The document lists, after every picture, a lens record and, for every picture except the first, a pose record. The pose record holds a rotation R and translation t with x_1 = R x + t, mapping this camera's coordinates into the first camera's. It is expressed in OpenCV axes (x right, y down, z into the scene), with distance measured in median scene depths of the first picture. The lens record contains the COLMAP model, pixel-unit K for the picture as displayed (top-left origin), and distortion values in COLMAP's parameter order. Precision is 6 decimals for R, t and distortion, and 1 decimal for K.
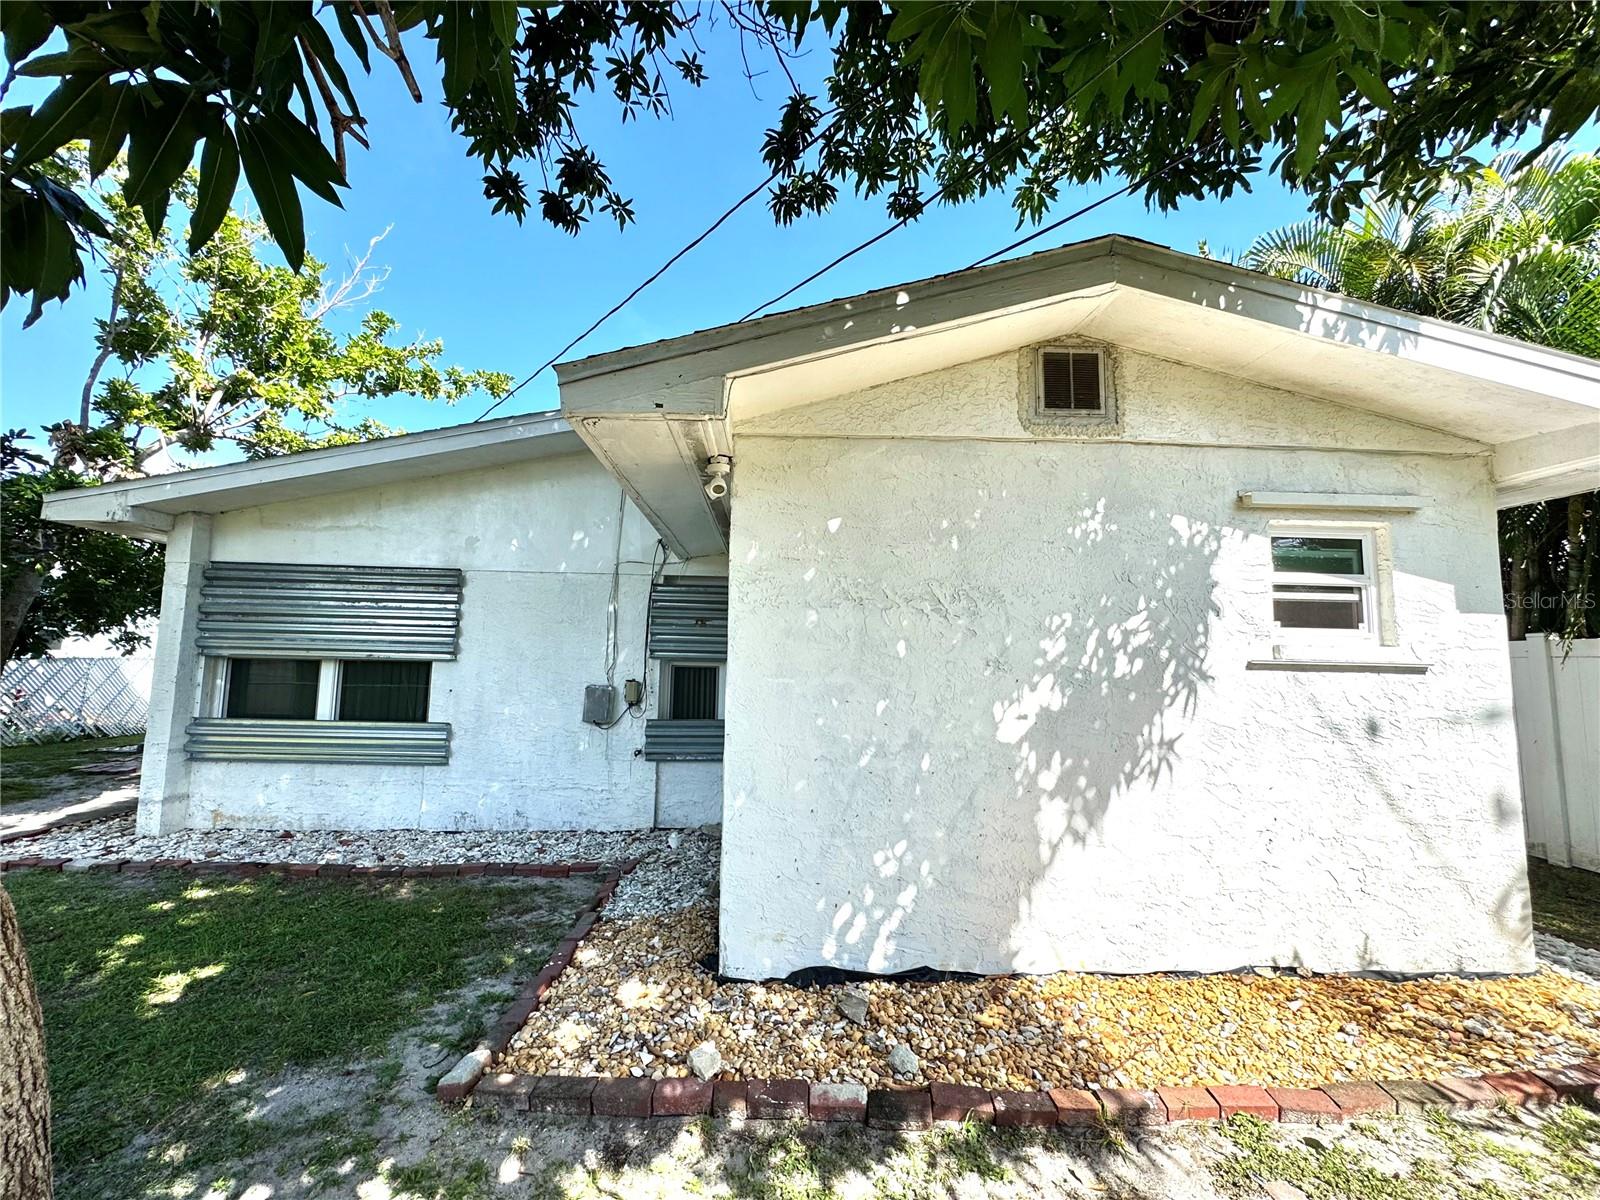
lens RADIAL K [[645.6, 0, 809.7], [0, 645.6, 599.8], [0, 0, 1]] dist [-0.003502, 0.002073]
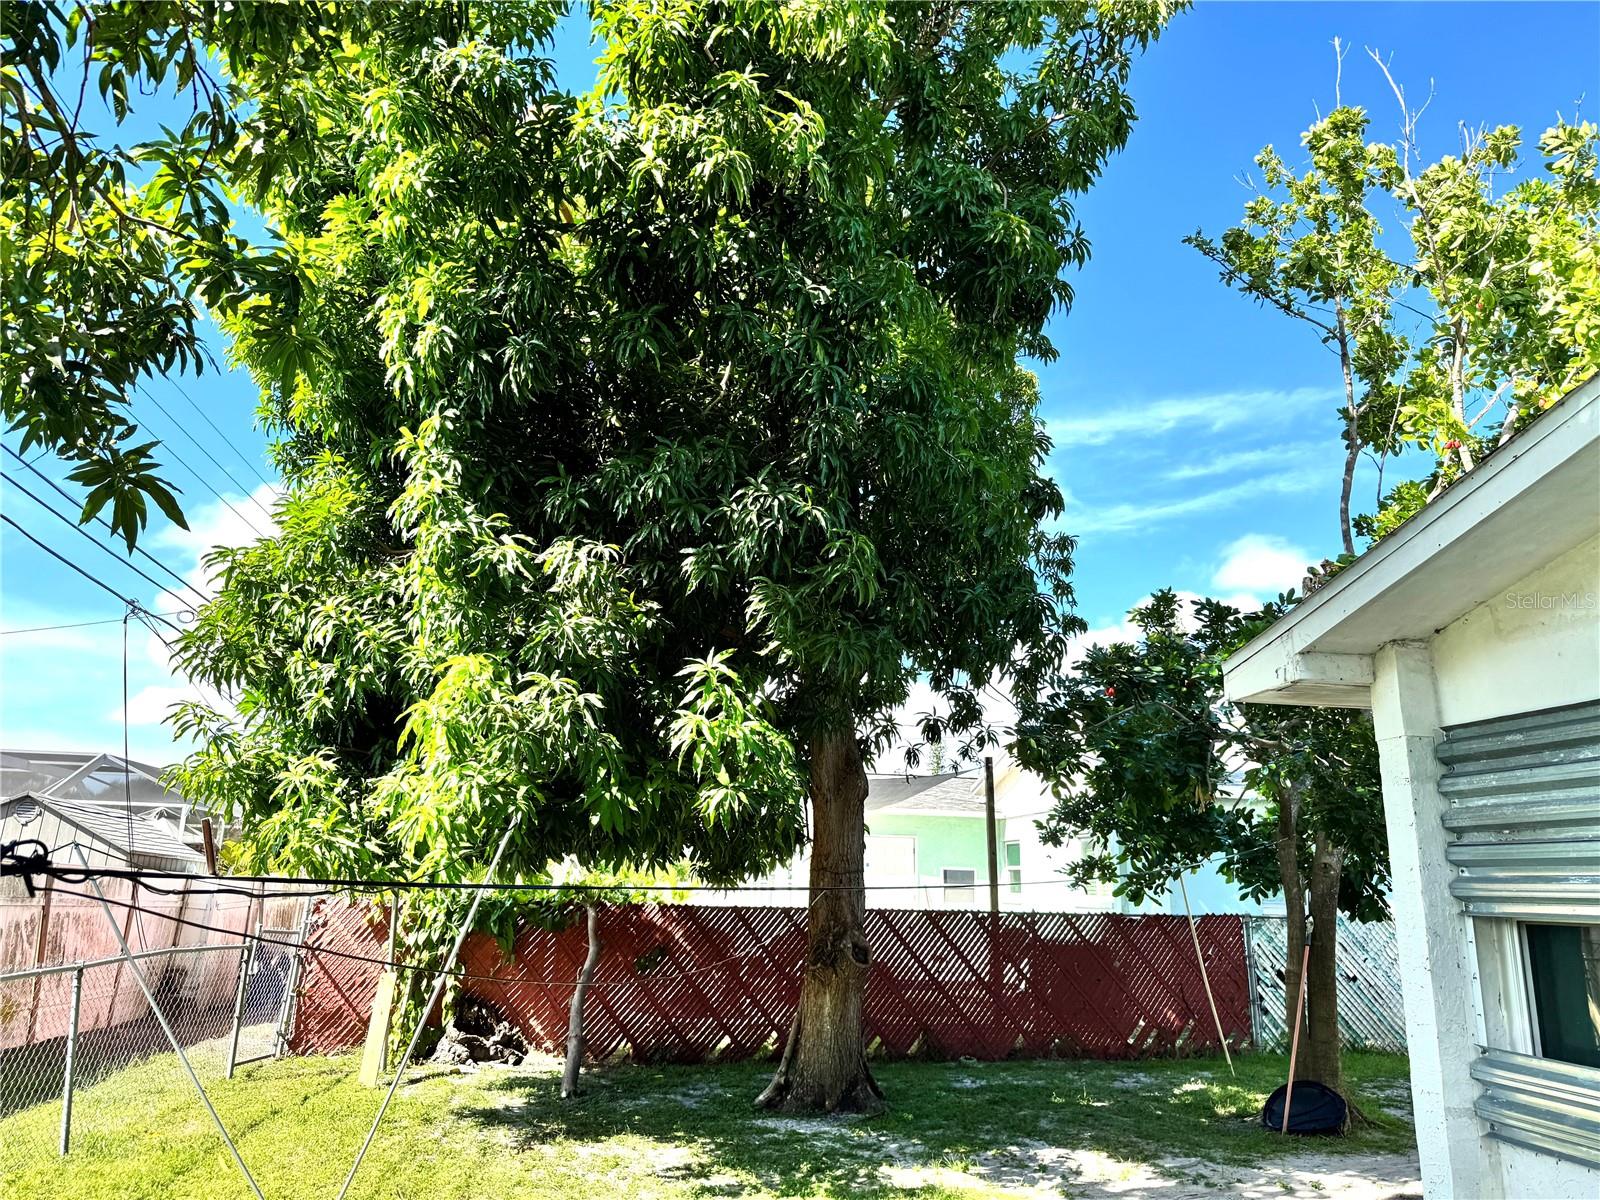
lens RADIAL K [[1125.8, 0, 806.4], [0, 1125.8, 607.8], [0, 0, 1]] dist [0.066933, -0.074554]
pose [[0.136762, -0.254123, -0.957454, -0.101823], [0.093748, 0.965518, -0.242872, 0.022112], [0.986158, -0.056543, 0.155870, 0.365261]]
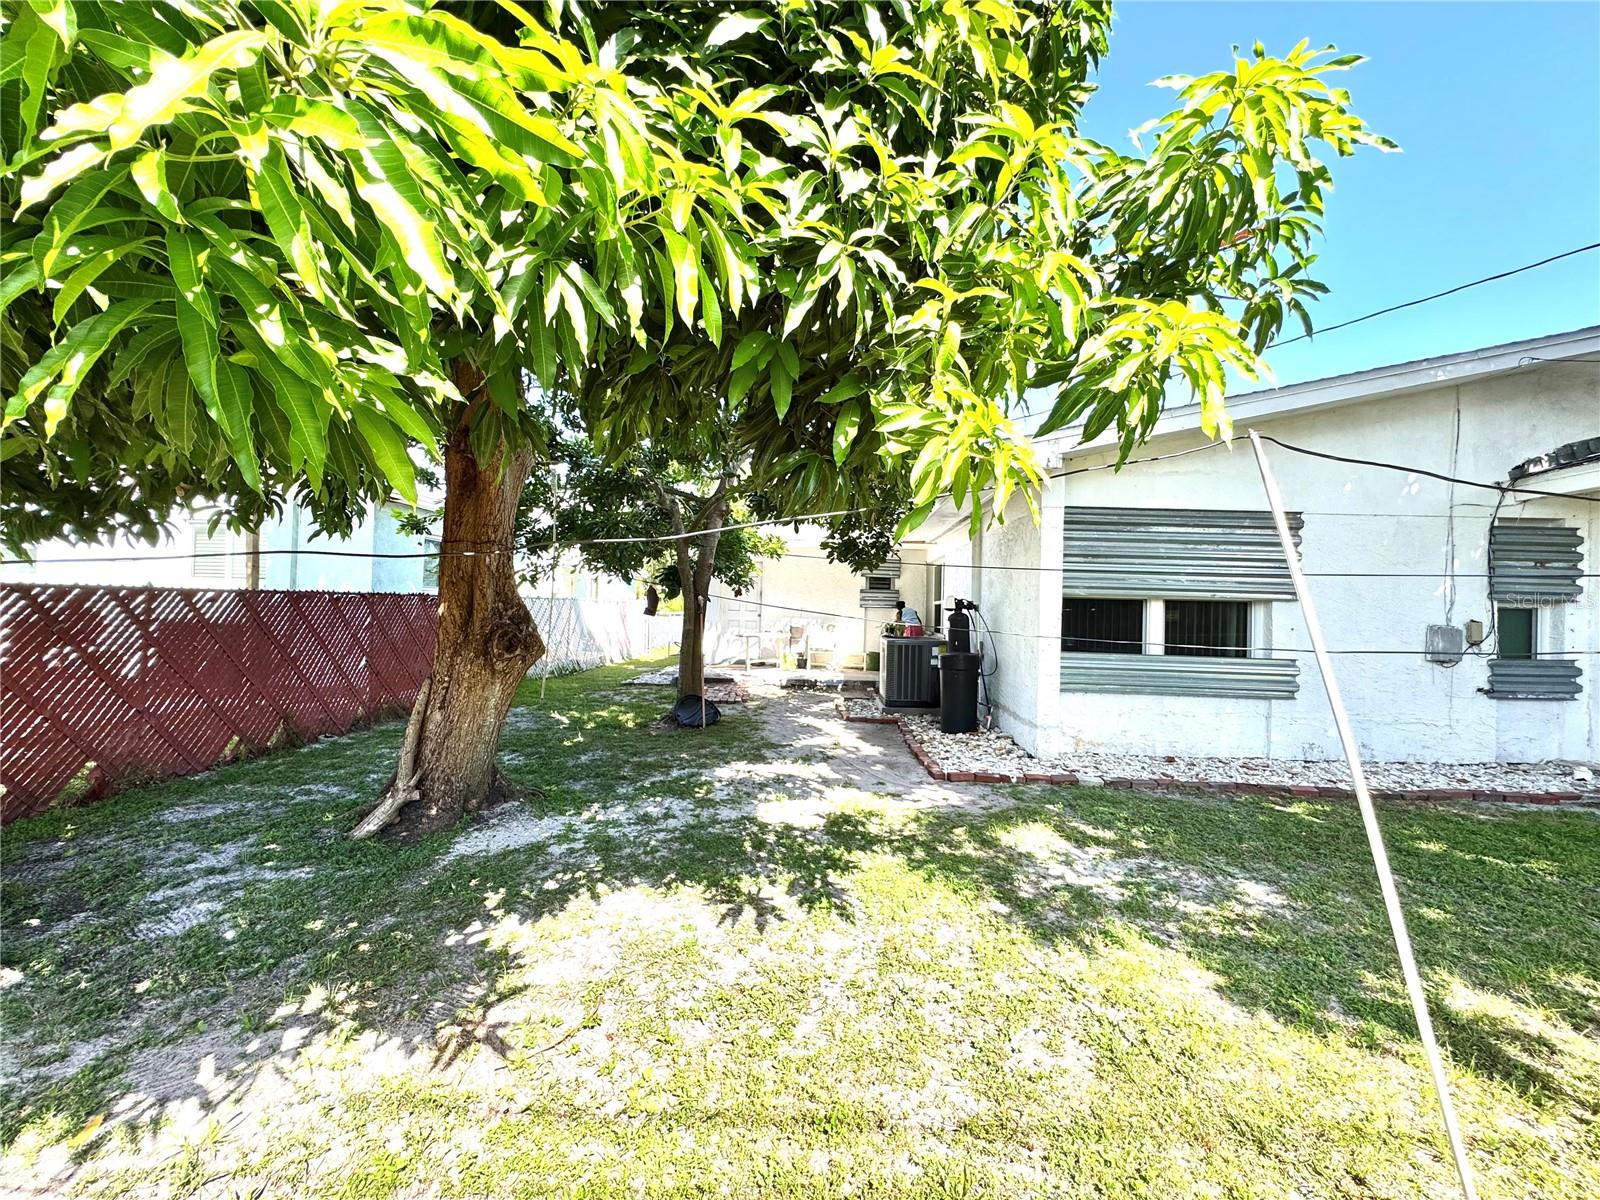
lens RADIAL K [[645.6, 0, 802.3], [0, 645.6, 598.4], [0, 0, 1]] dist [-0.003502, 0.002073]
pose [[0.997384, 0.006775, -0.071963, -1.277002], [0.000926, 0.994318, 0.106442, -0.021527], [0.072276, -0.106230, 0.991711, -0.092769]]
